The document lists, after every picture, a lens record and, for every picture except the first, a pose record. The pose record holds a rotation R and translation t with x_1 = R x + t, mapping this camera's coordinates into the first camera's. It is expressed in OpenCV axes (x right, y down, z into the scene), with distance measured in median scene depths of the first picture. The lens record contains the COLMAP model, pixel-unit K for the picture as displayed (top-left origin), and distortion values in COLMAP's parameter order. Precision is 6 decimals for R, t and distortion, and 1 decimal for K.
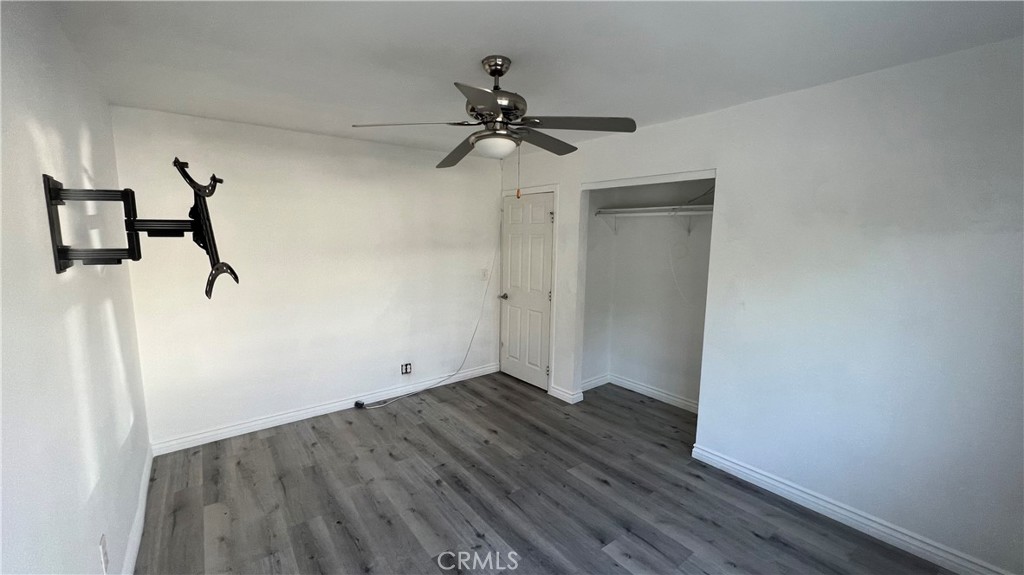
lens RADIAL K [[408.1, 0, 512.0], [0, 408.1, 287.5], [0, 0, 1]] dist [-0.000149, -0.000026]
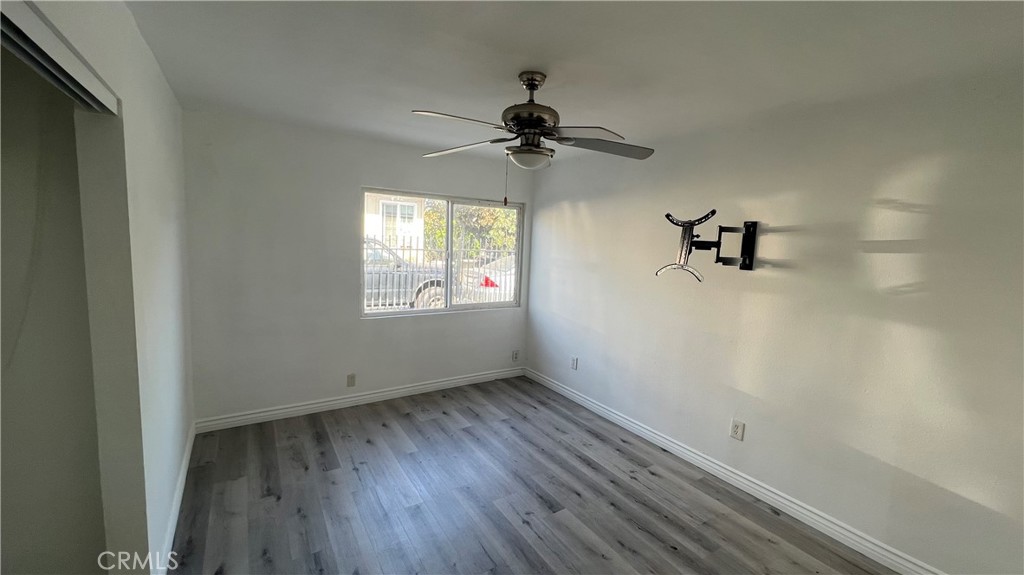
lens RADIAL K [[408.1, 0, 512.0], [0, 408.1, 287.5], [0, 0, 1]] dist [-0.000149, -0.000026]
pose [[-0.995953, -0.056653, 0.069776, -0.079517], [-0.038147, 0.969383, 0.242572, -0.243011], [-0.081382, 0.238928, -0.967621, 1.880845]]
